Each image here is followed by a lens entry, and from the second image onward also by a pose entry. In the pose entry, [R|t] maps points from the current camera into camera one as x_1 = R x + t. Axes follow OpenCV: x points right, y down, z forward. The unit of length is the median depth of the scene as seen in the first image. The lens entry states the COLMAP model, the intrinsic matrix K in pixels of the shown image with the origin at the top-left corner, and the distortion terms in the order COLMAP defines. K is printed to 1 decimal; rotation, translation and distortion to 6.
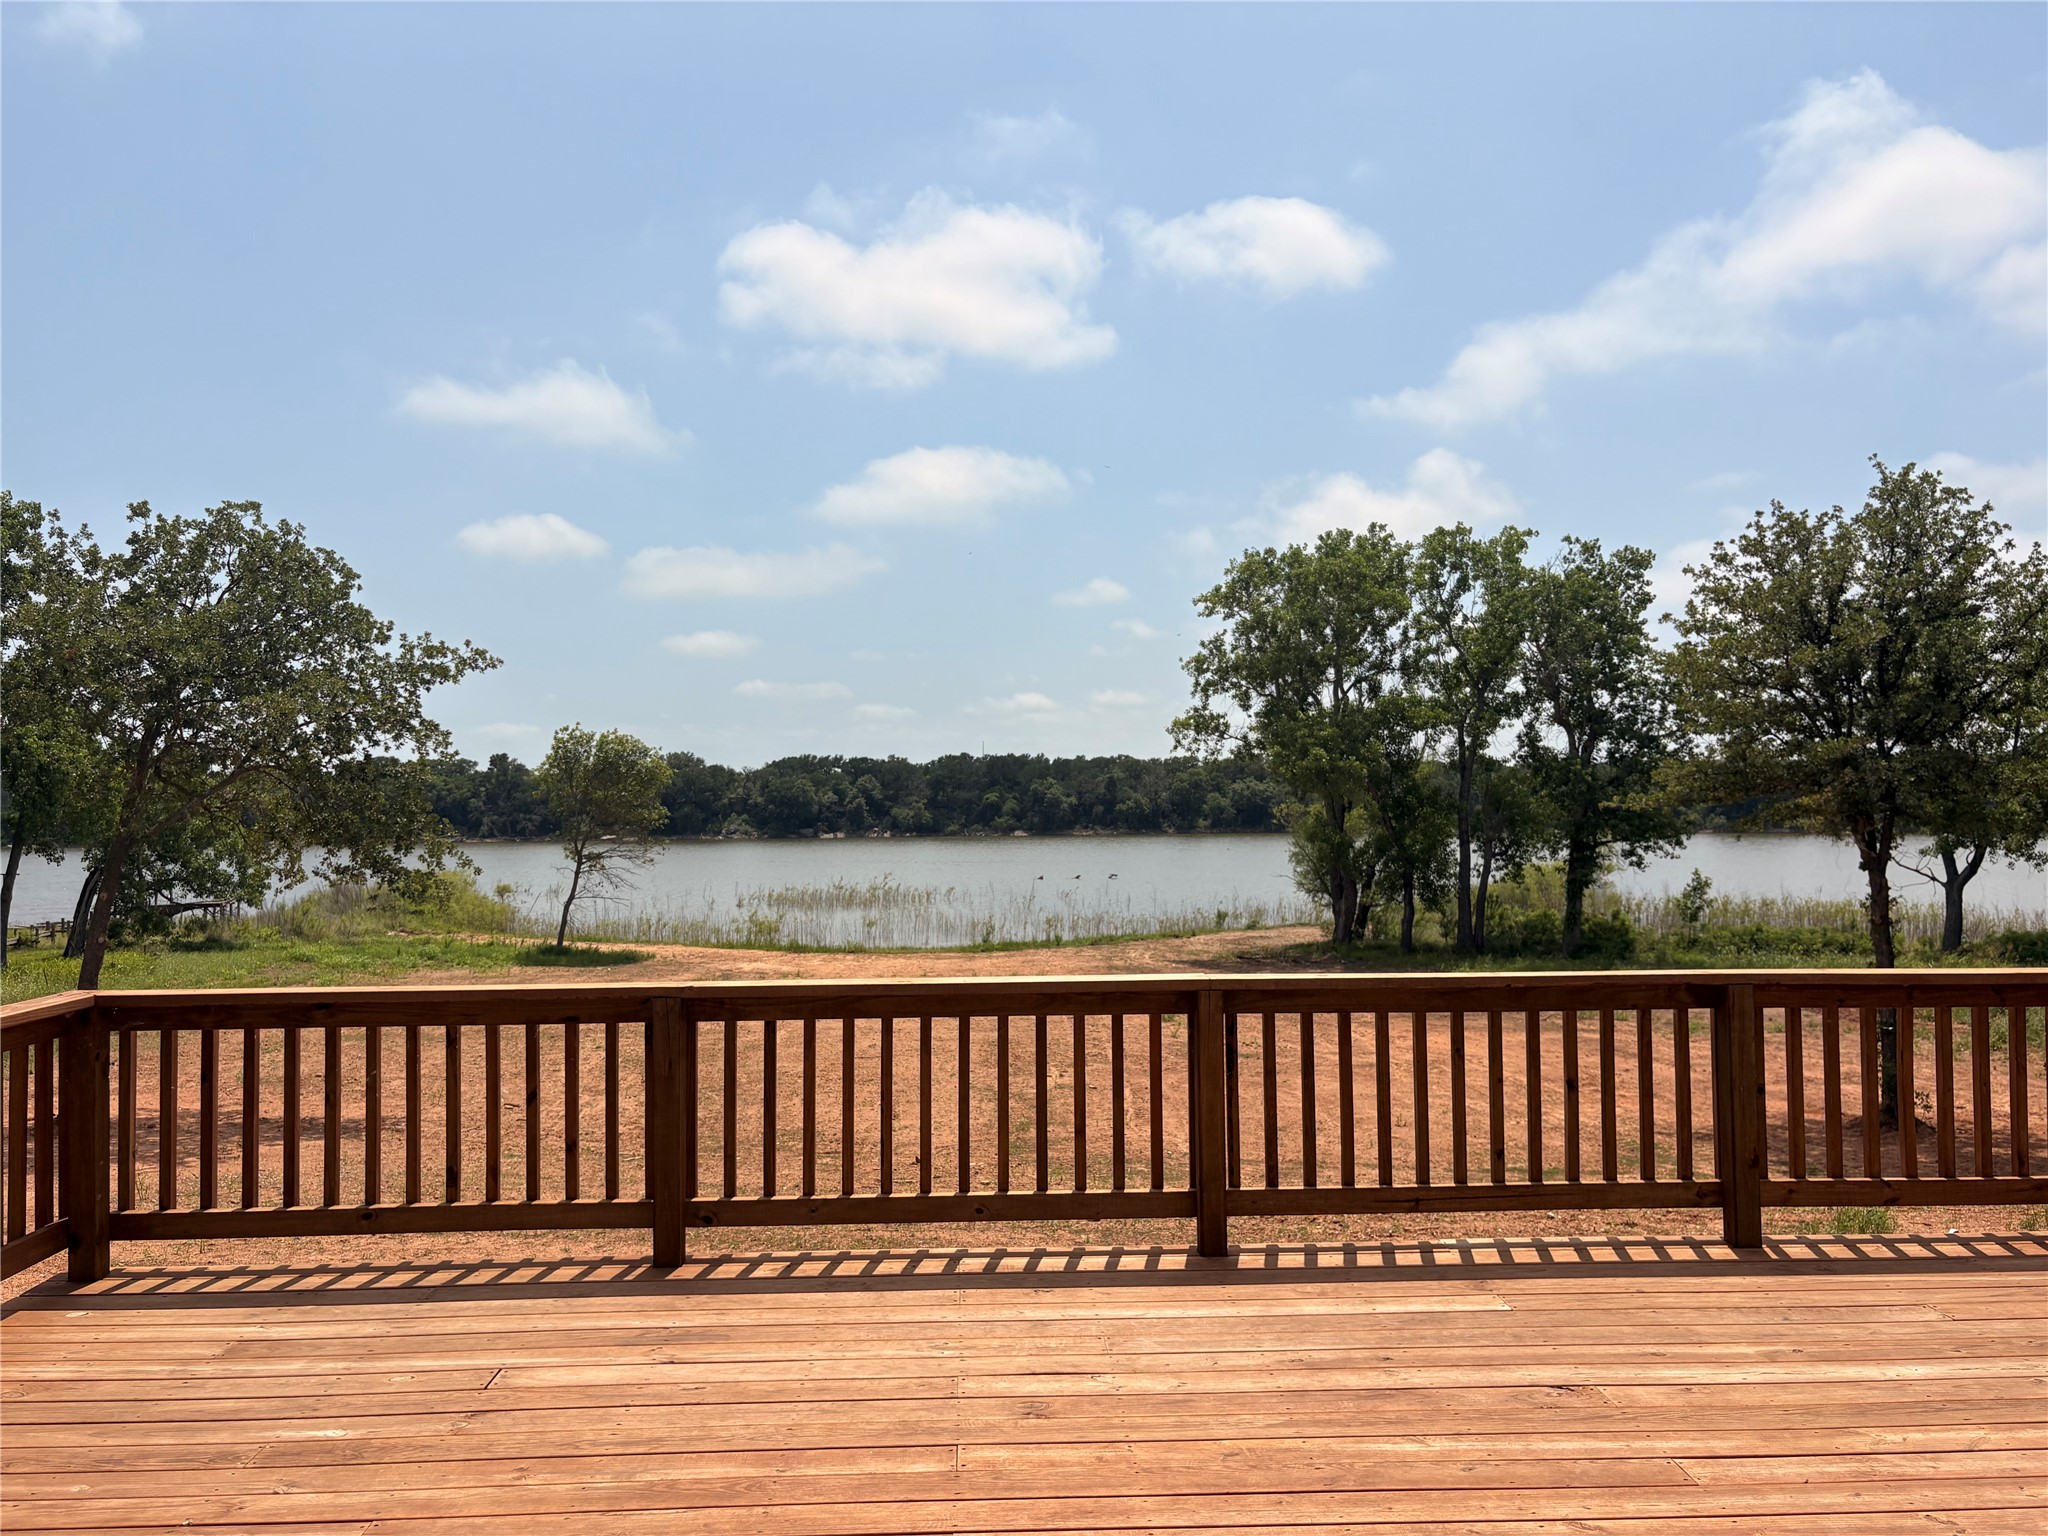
lens RADIAL K [[1566.3, 0, 1042.2], [0, 1566.3, 776.9], [0, 0, 1]] dist [0.056840, -0.063400]
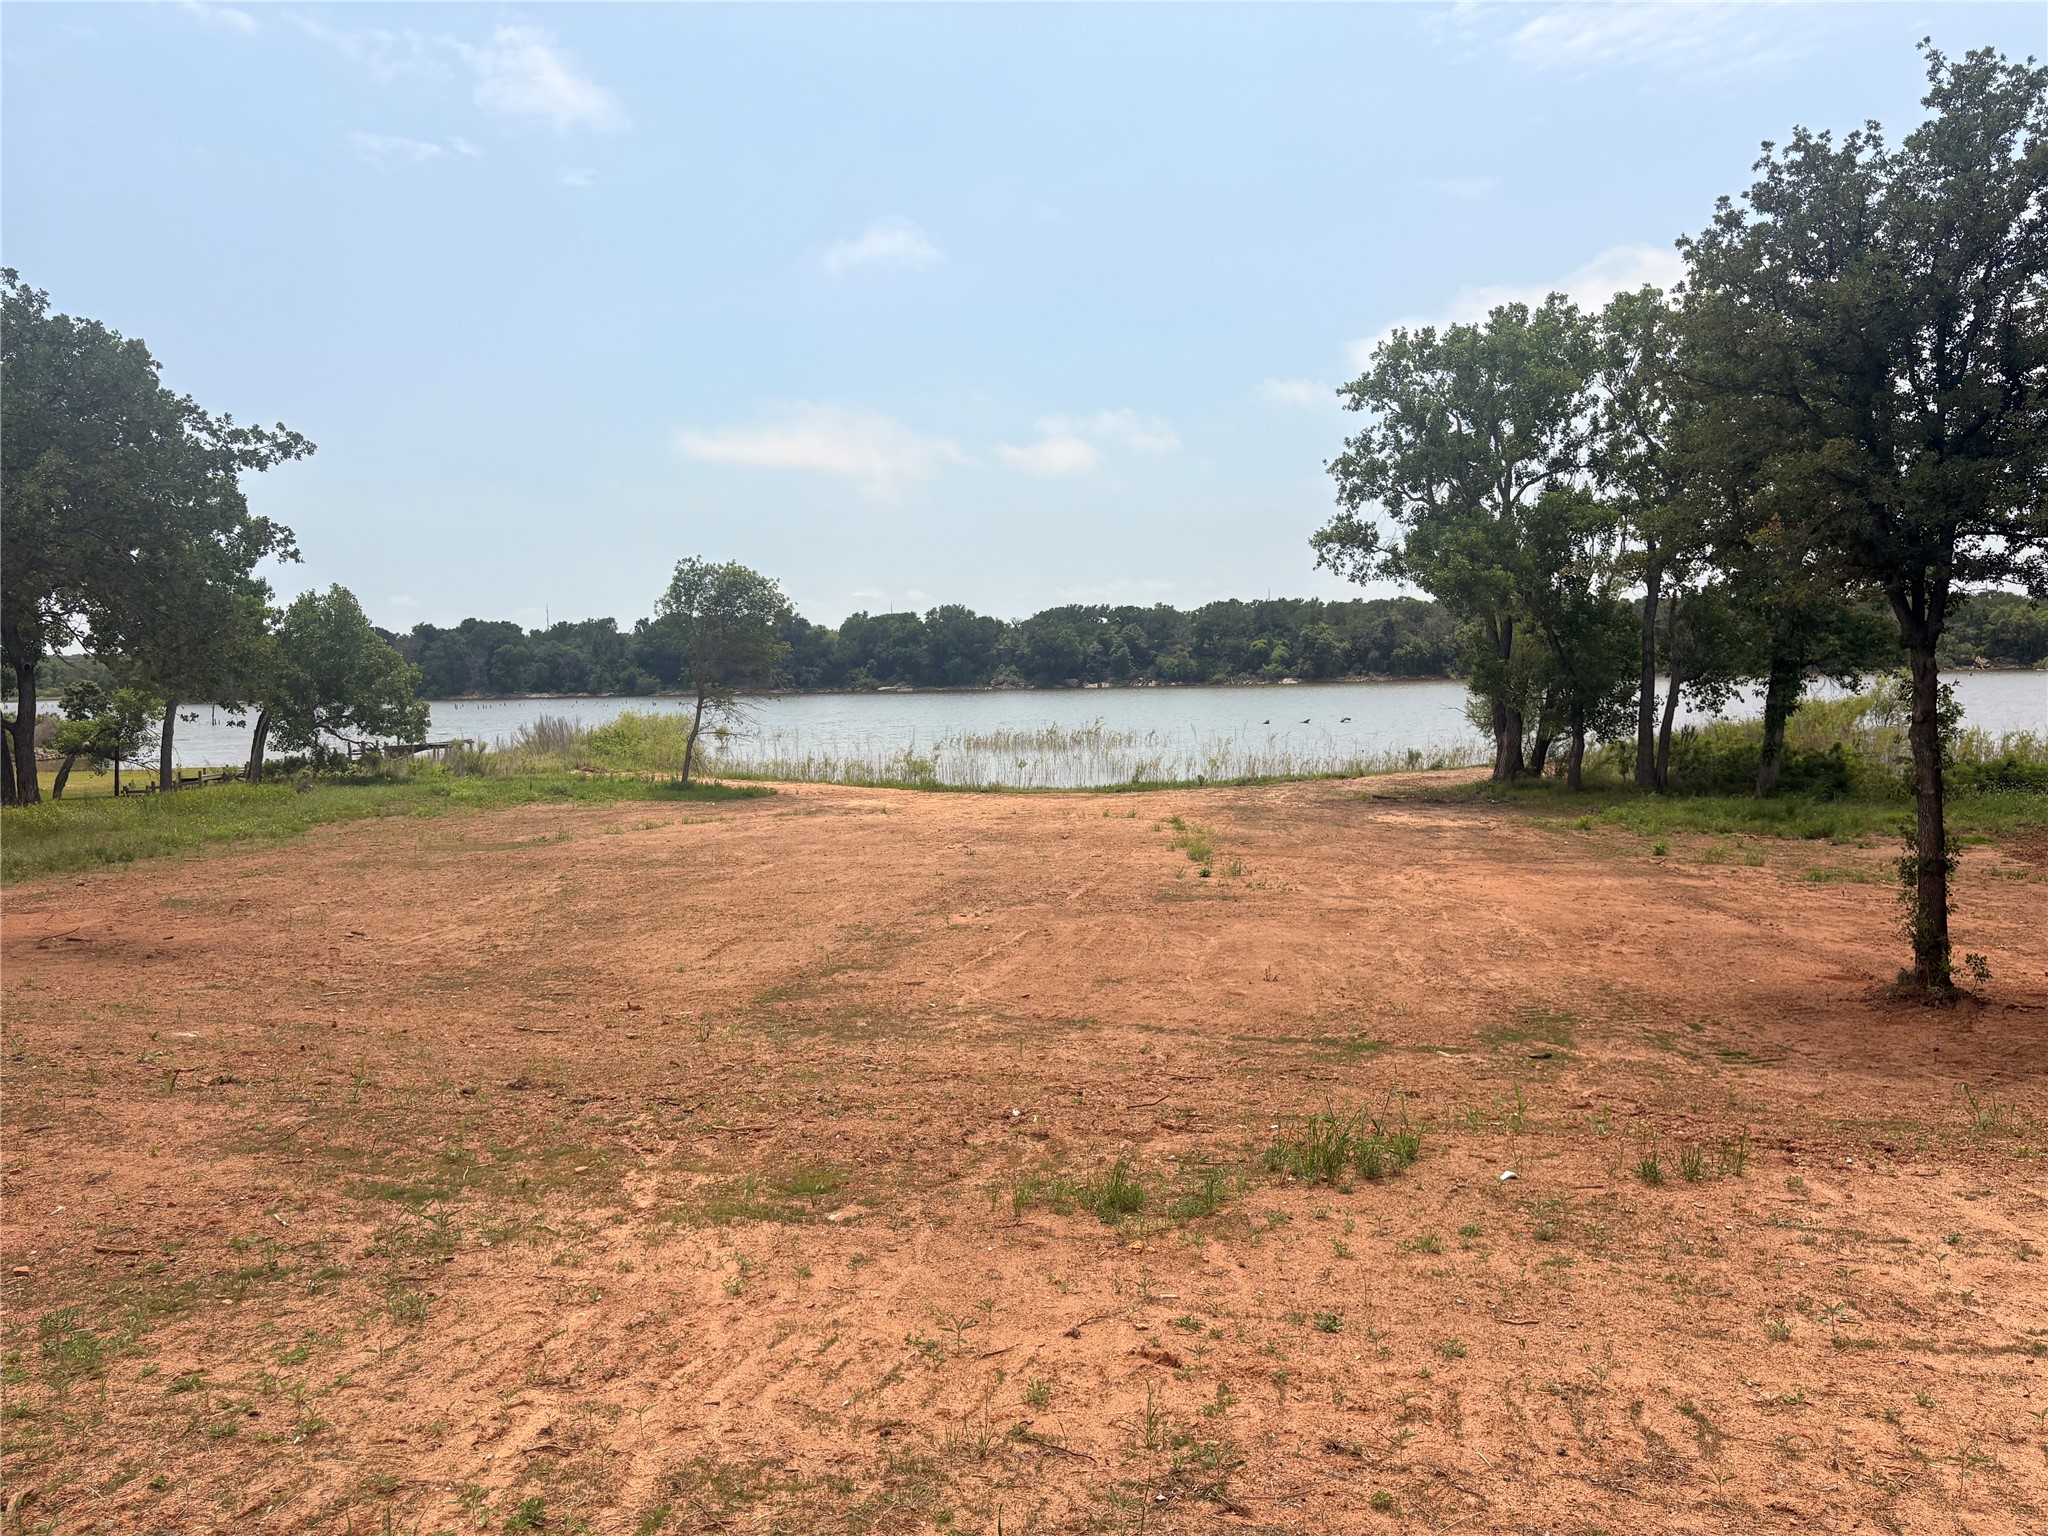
lens RADIAL K [[1566.3, 0, 1025.1], [0, 1566.3, 754.4], [0, 0, 1]] dist [0.056840, -0.063400]
pose [[0.979696, -0.000889, -0.200488, 0.098465], [0.016797, 0.996838, 0.077661, 0.016483], [0.199785, -0.079452, 0.976613, 0.079113]]
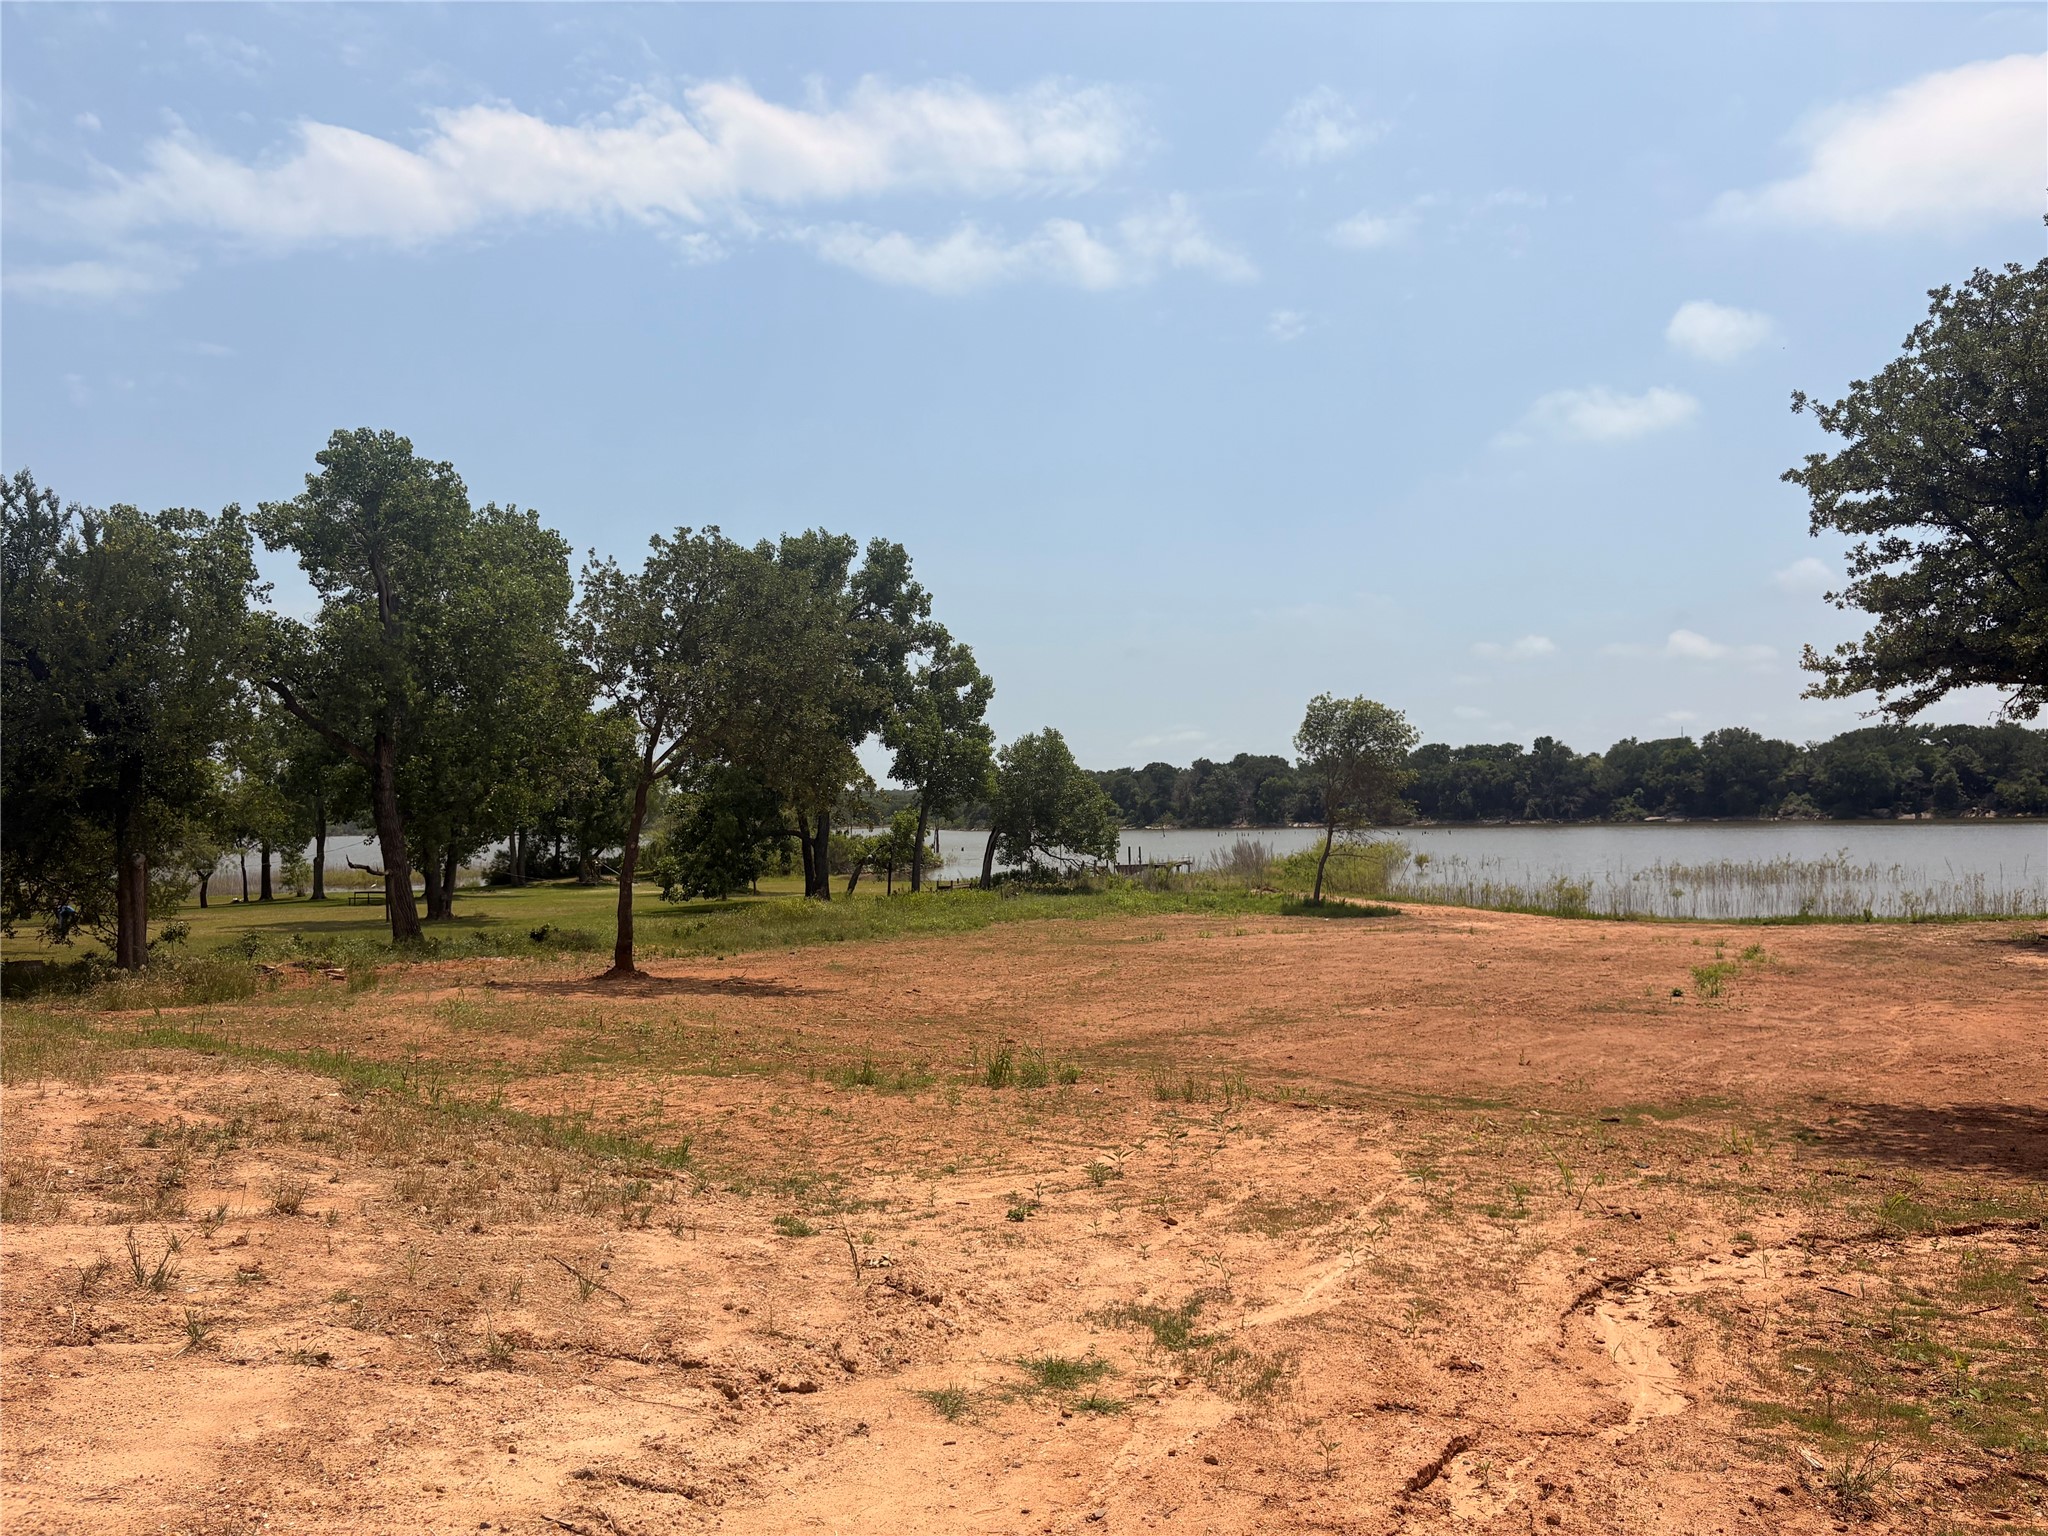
lens RADIAL K [[1566.3, 0, 1016.2], [0, 1566.3, 801.9], [0, 0, 1]] dist [0.056840, -0.063400]
pose [[0.768567, -0.012410, -0.639648, 0.215473], [0.027404, 0.999533, 0.013536, 0.019960], [0.639182, -0.027932, 0.768548, 0.048315]]
